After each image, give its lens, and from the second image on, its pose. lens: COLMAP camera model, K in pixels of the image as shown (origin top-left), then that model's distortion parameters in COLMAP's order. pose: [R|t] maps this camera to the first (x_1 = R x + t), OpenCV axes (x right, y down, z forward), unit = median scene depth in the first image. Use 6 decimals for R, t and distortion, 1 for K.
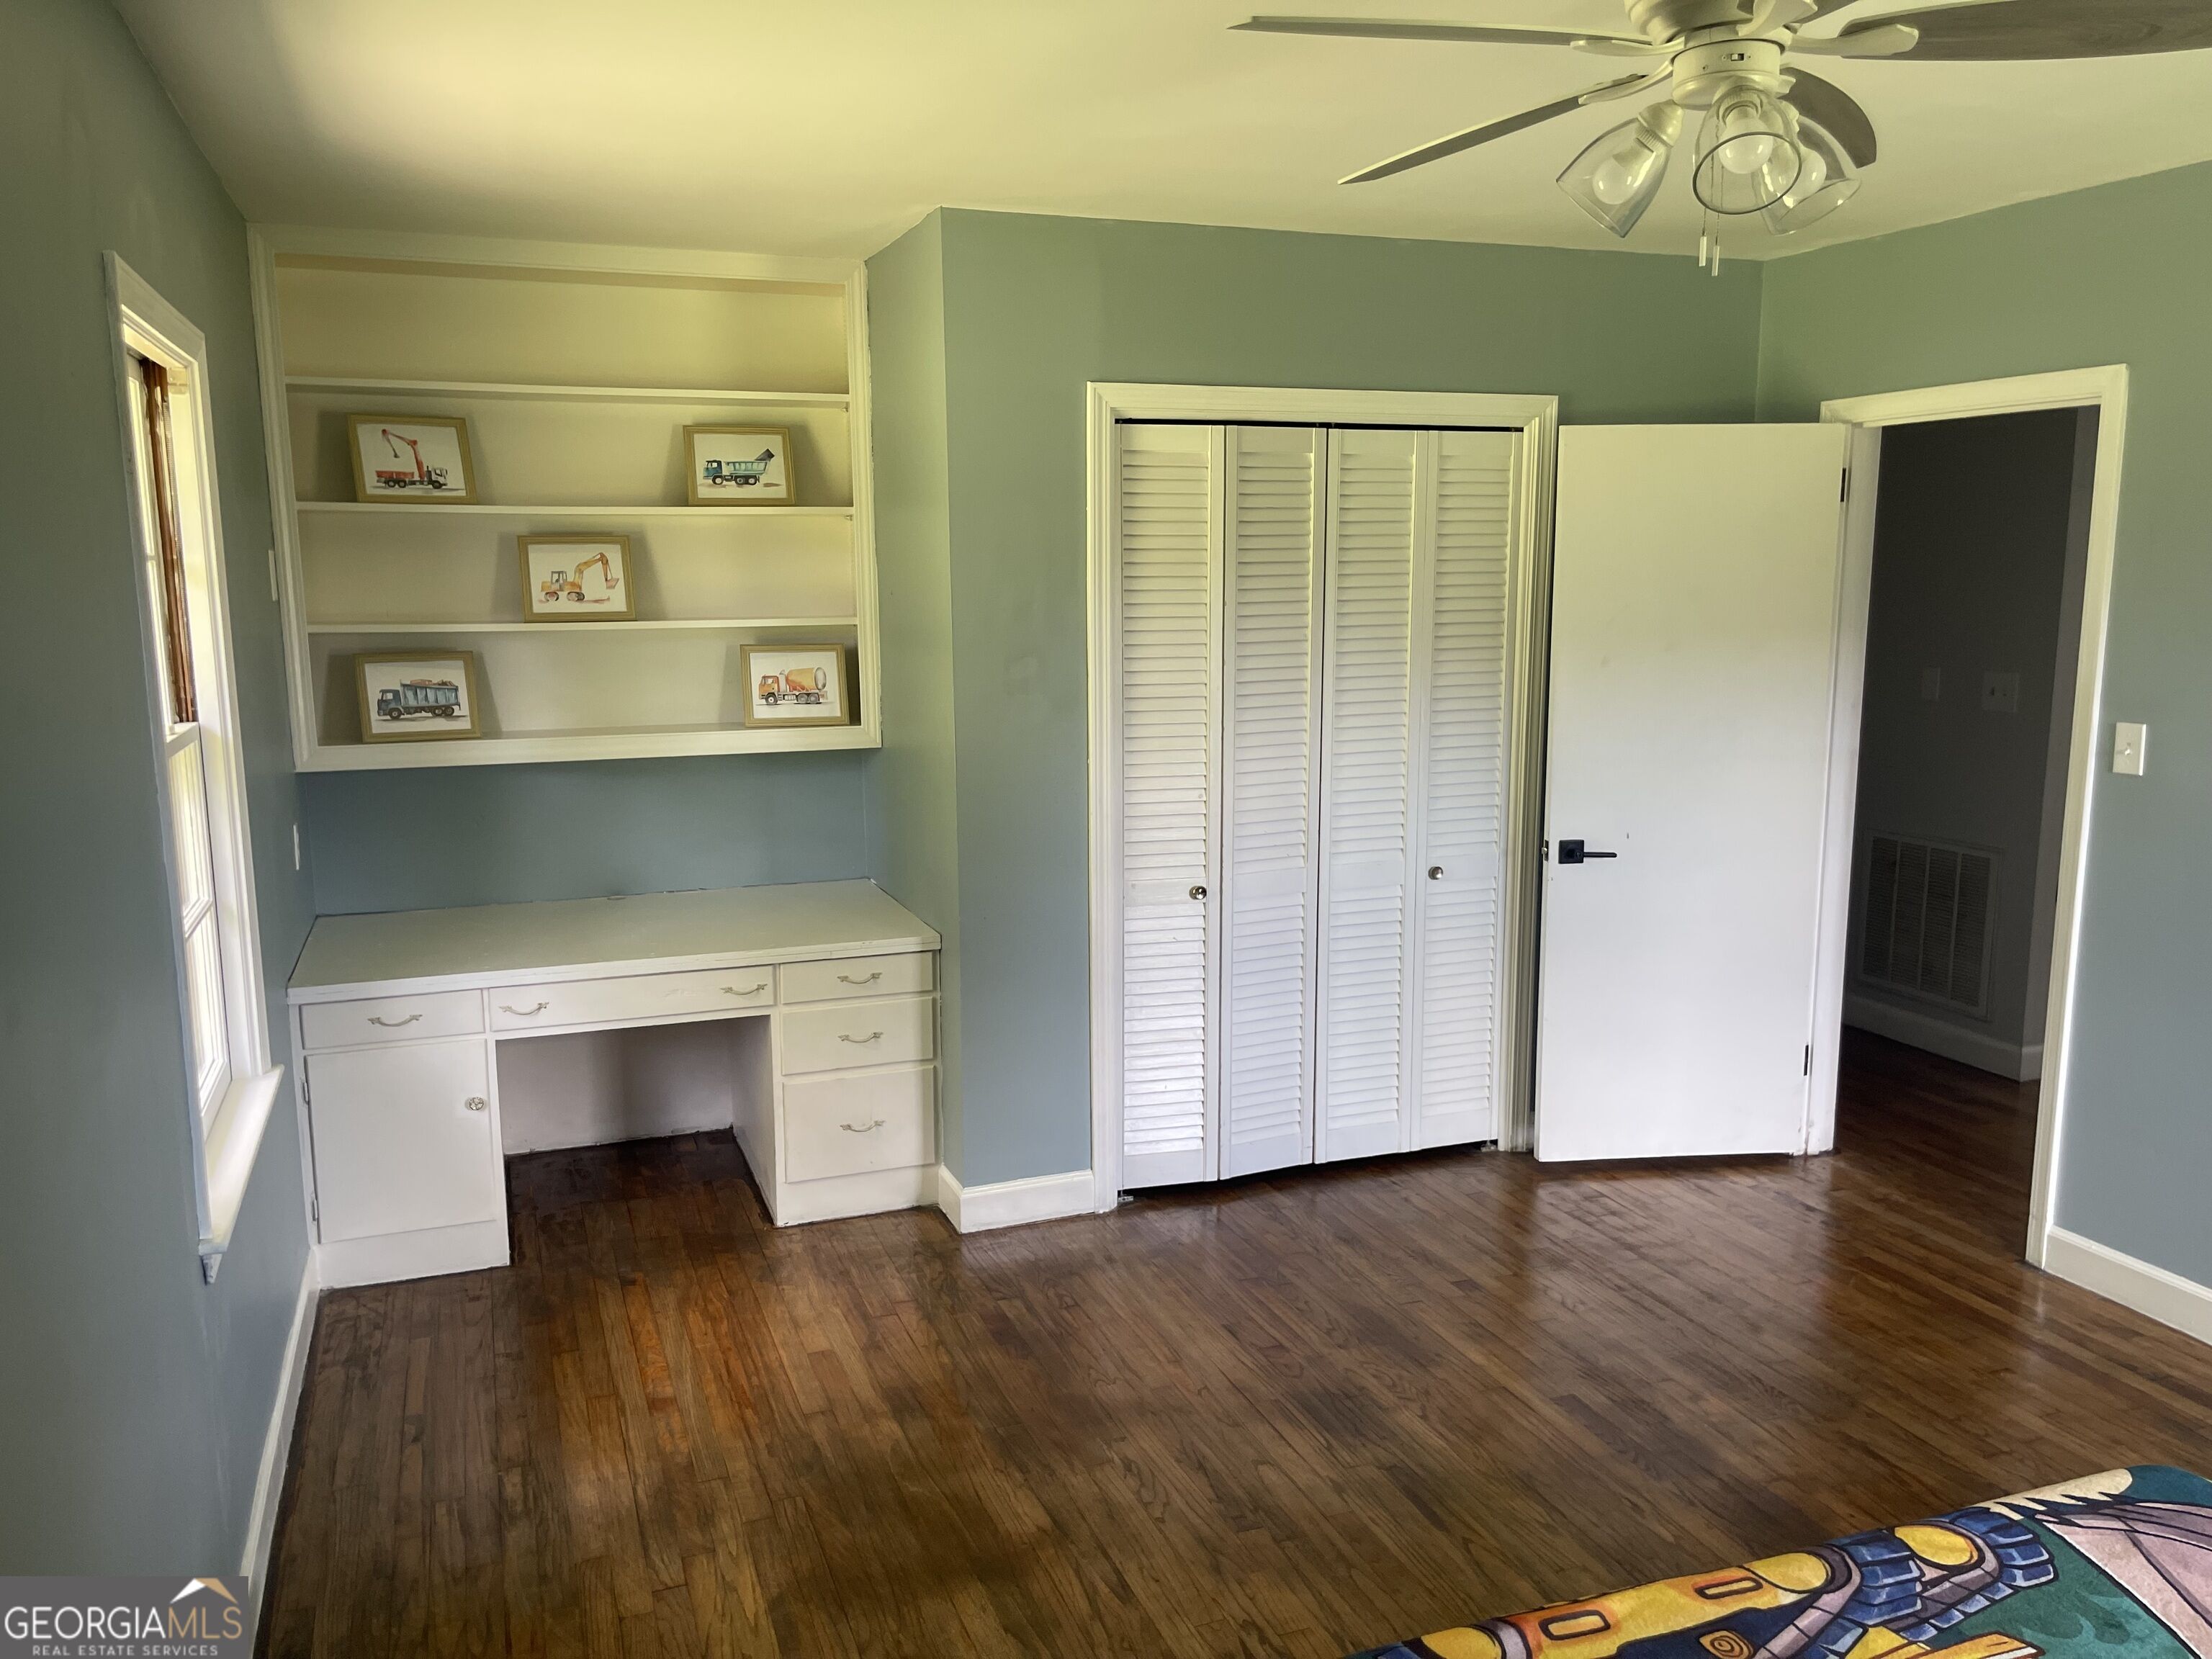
lens RADIAL K [[1678.4, 0, 1106.6], [0, 1678.4, 832.3], [0, 0, 1]] dist [0.028673, -0.037278]
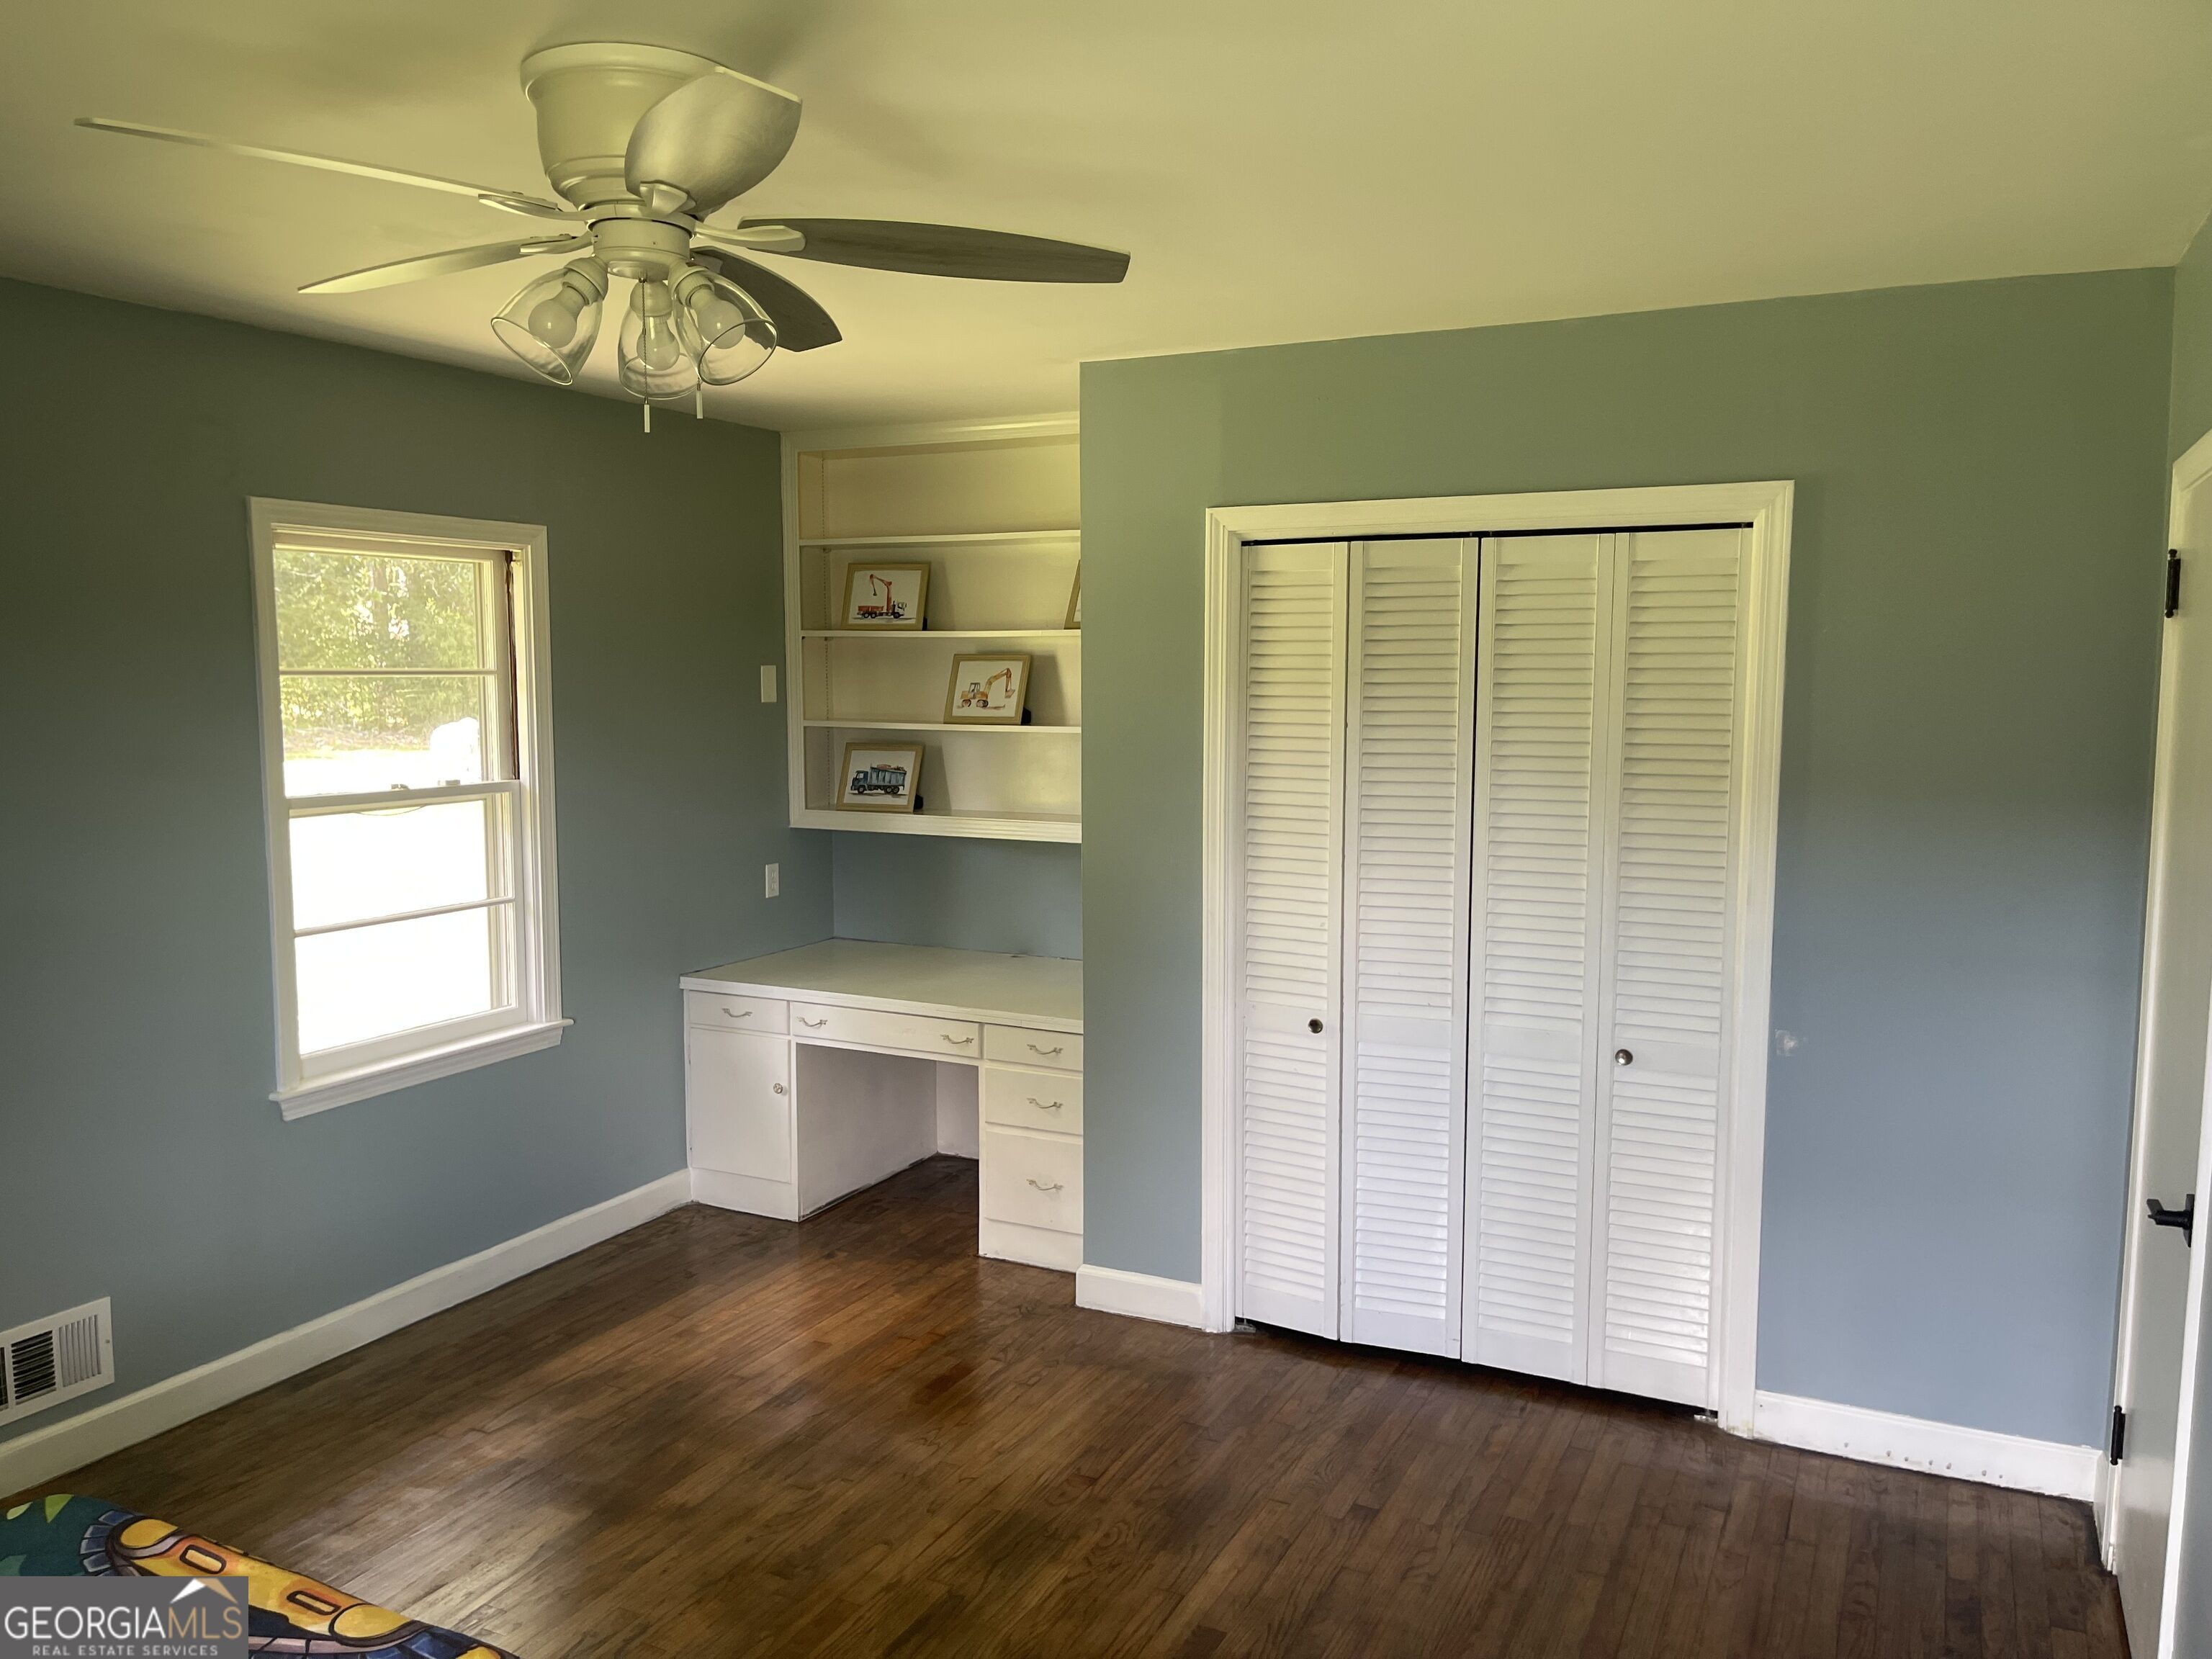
lens RADIAL K [[1678.4, 0, 1111.1], [0, 1678.4, 823.8], [0, 0, 1]] dist [0.028673, -0.037278]
pose [[0.683768, 0.074874, -0.725848, 0.667555], [-0.125411, 0.991979, -0.015813, -0.048384], [0.718842, 0.101842, 0.687673, 0.250927]]
